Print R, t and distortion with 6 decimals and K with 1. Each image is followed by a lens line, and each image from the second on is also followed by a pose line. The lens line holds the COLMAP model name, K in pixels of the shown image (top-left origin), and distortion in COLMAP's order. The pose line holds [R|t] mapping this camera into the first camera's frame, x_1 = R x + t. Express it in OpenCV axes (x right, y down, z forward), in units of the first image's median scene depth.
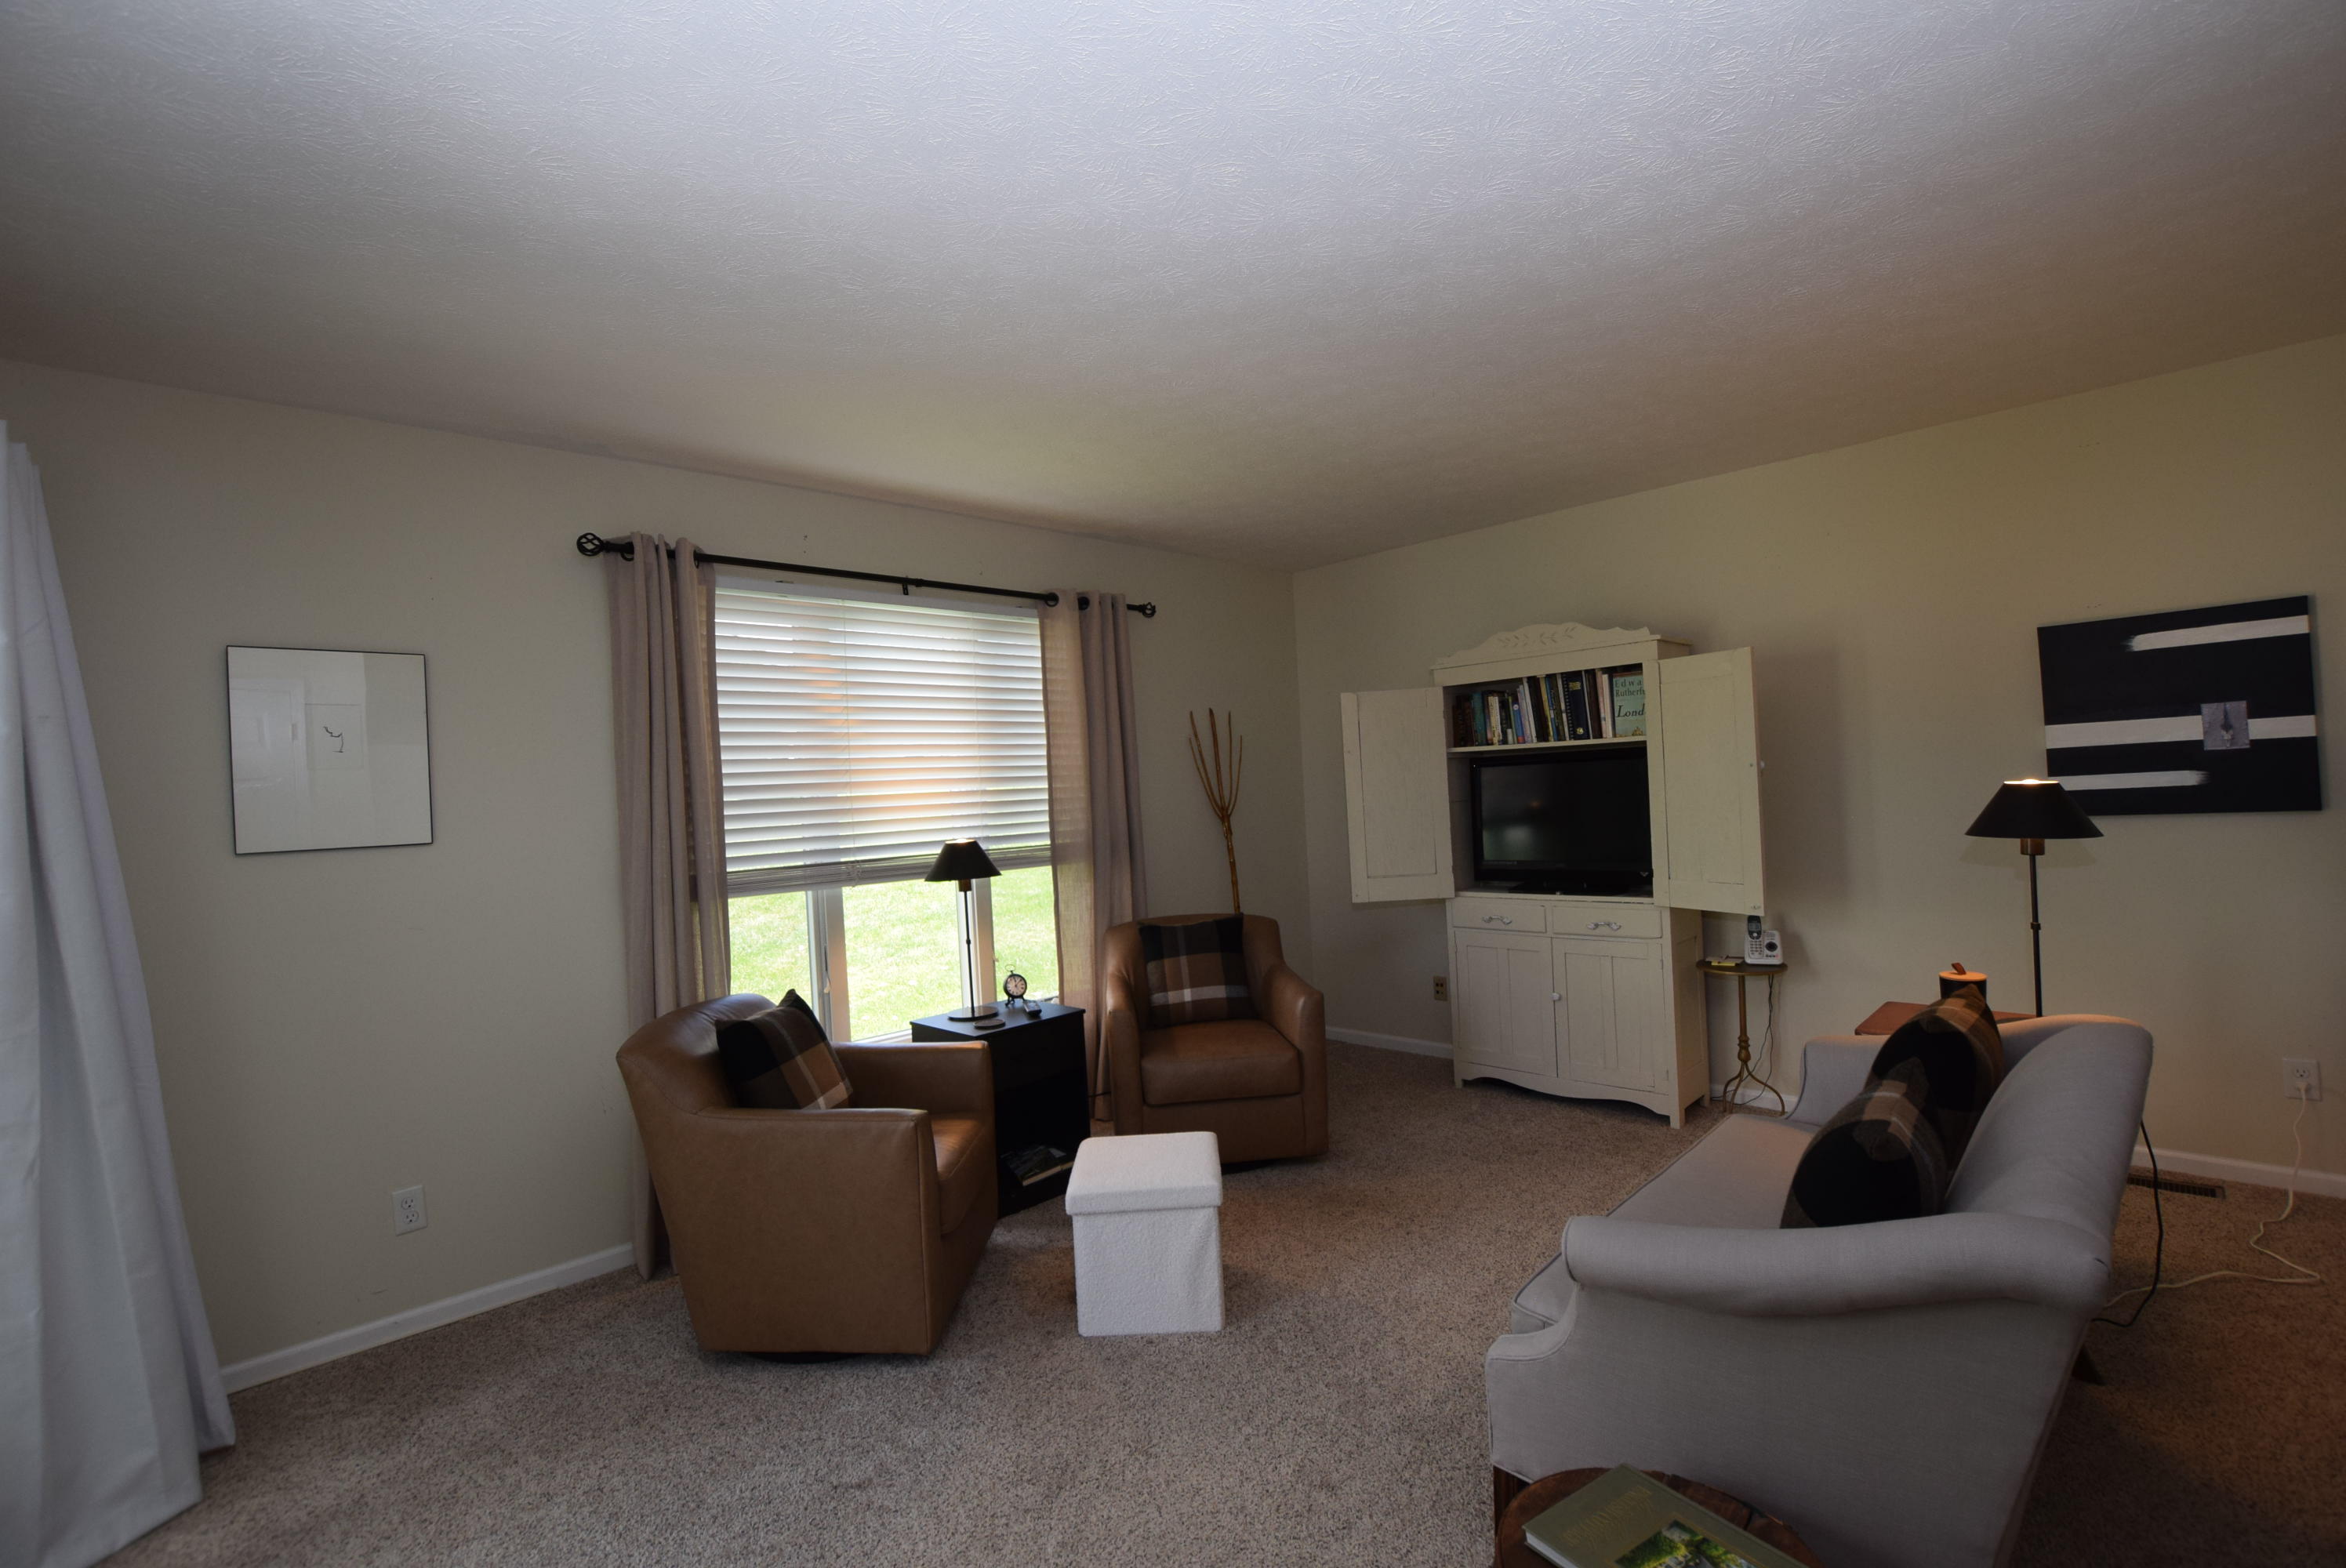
lens RADIAL K [[1093.9, 0, 1173.0], [0, 1093.9, 784.0], [0, 0, 1]] dist [0.000119, 0.000158]
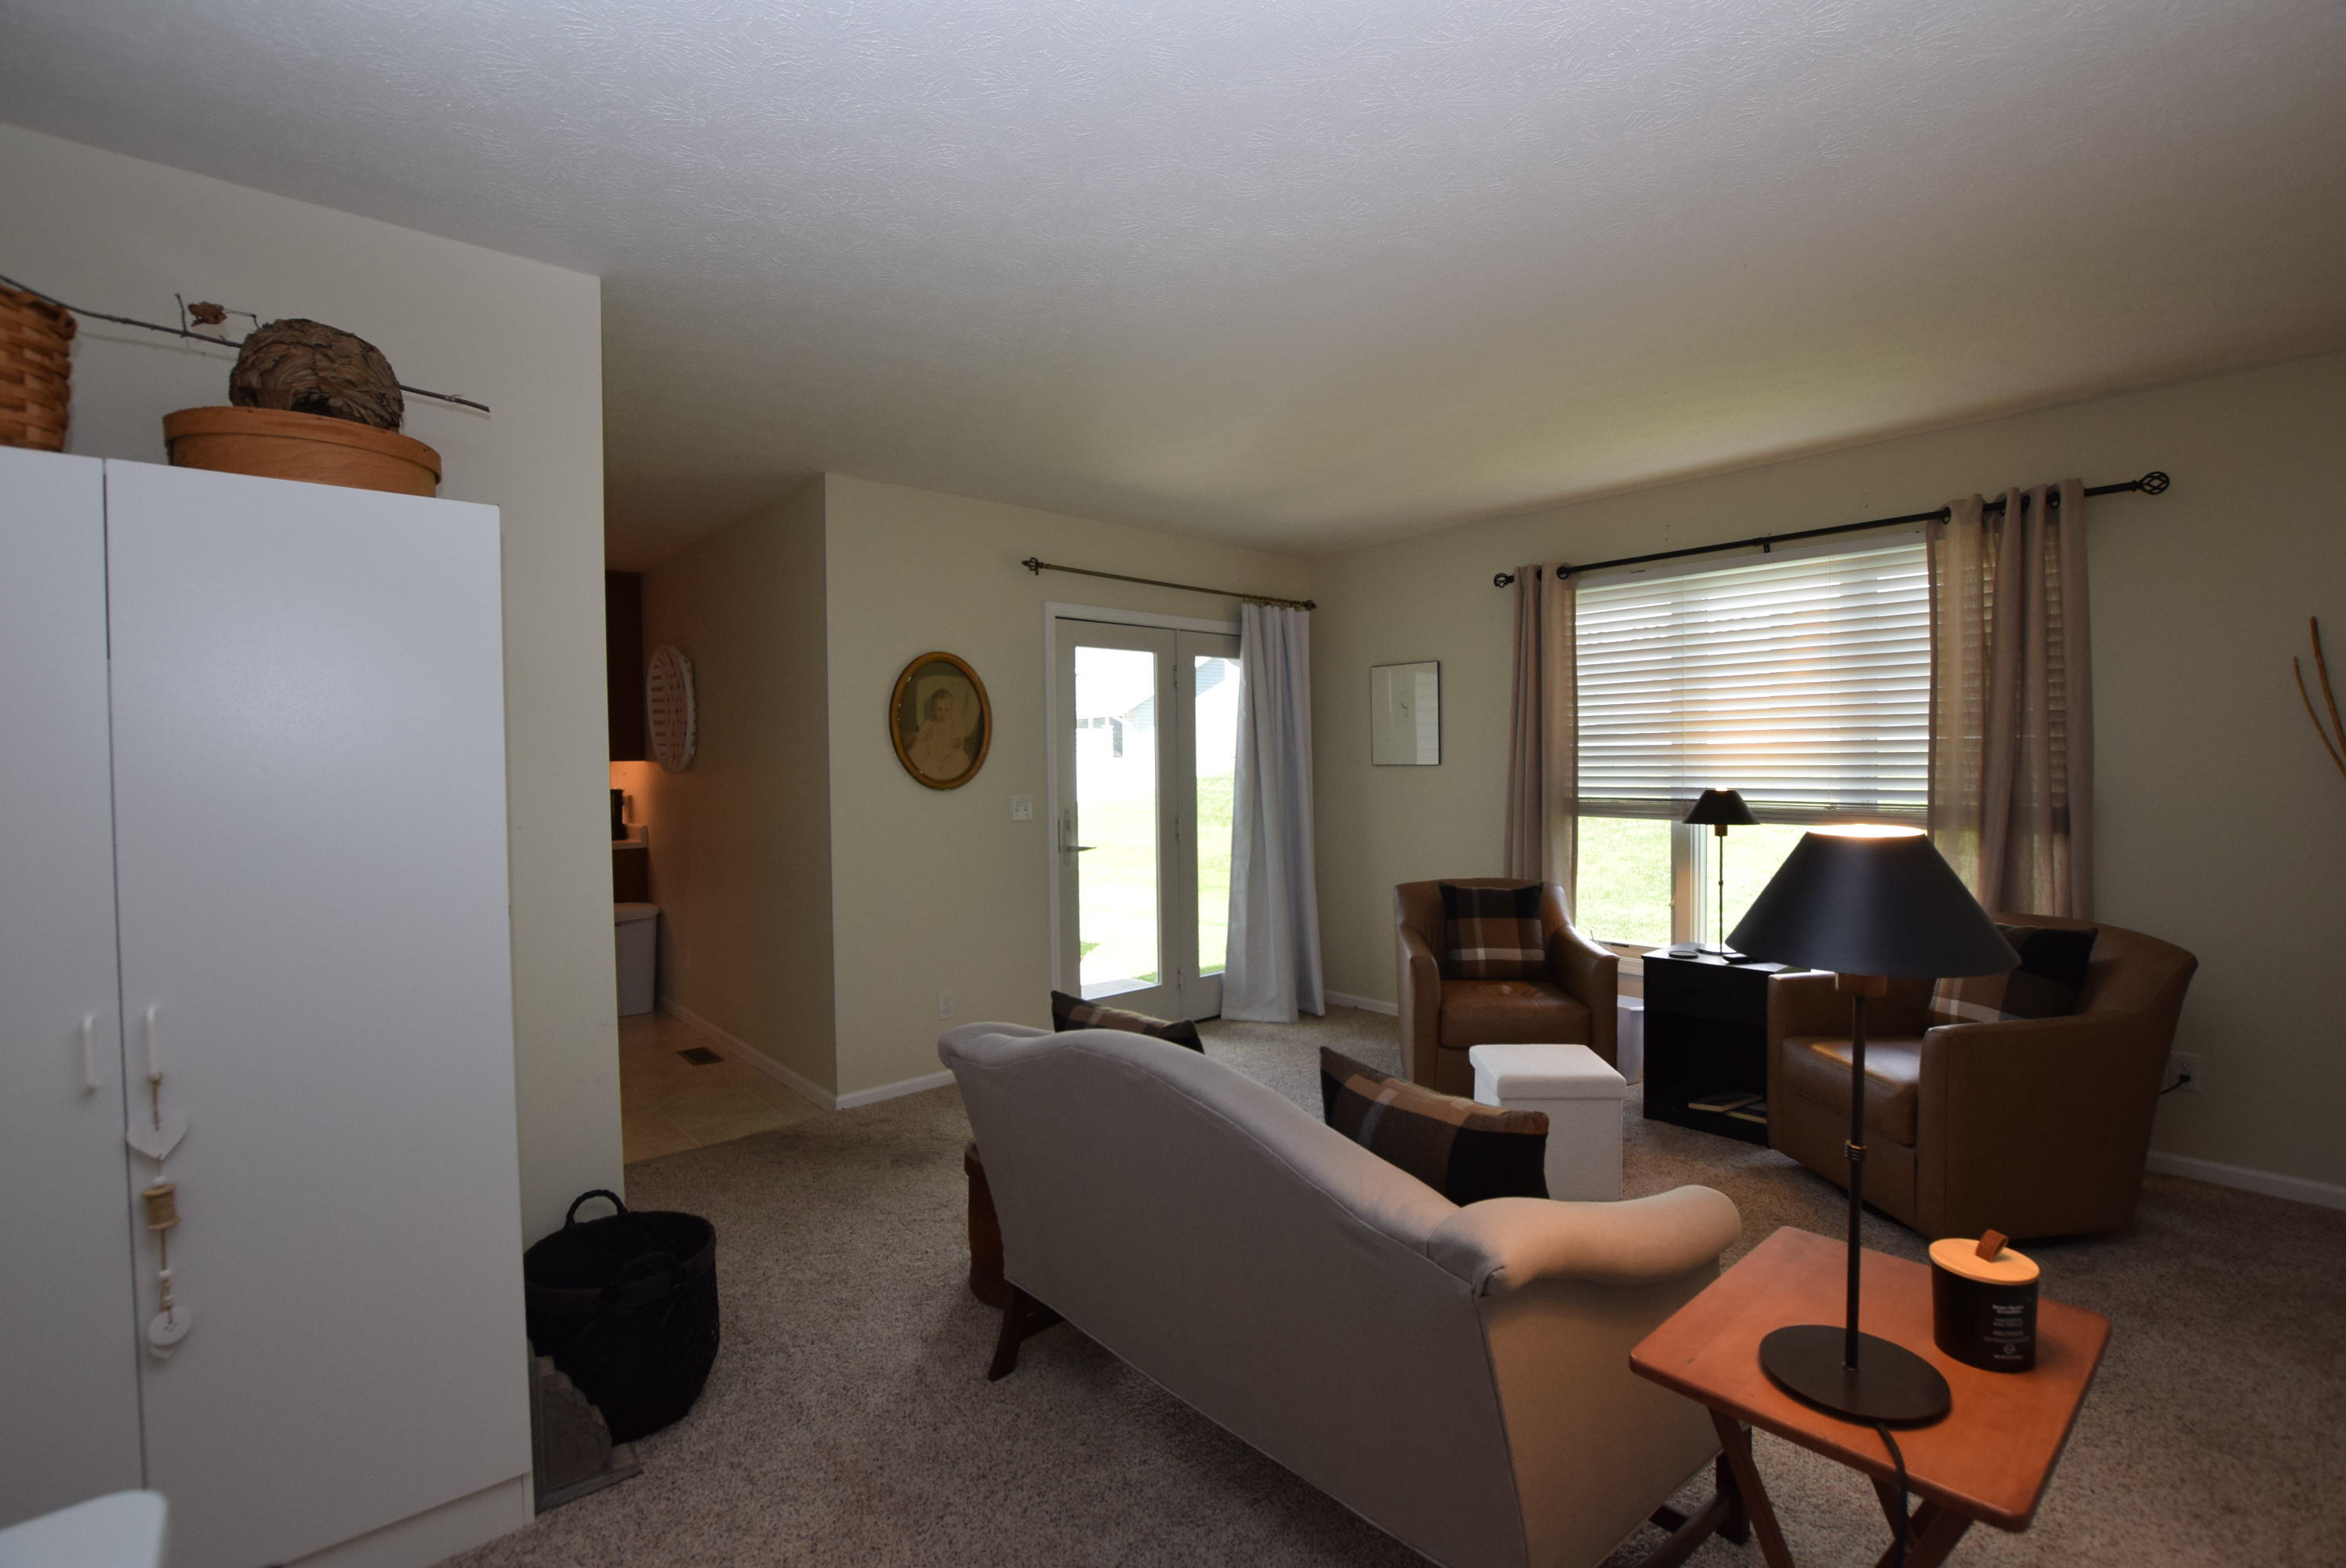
lens RADIAL K [[1014.8, 0, 1173.0], [0, 1014.8, 784.0], [0, 0, 1]] dist [0.001625, 0.000232]
pose [[-0.049587, 0.072071, -0.996166, 0.771136], [0.017994, 0.997296, 0.071257, -0.031735], [0.998608, -0.014392, -0.050750, 0.478887]]
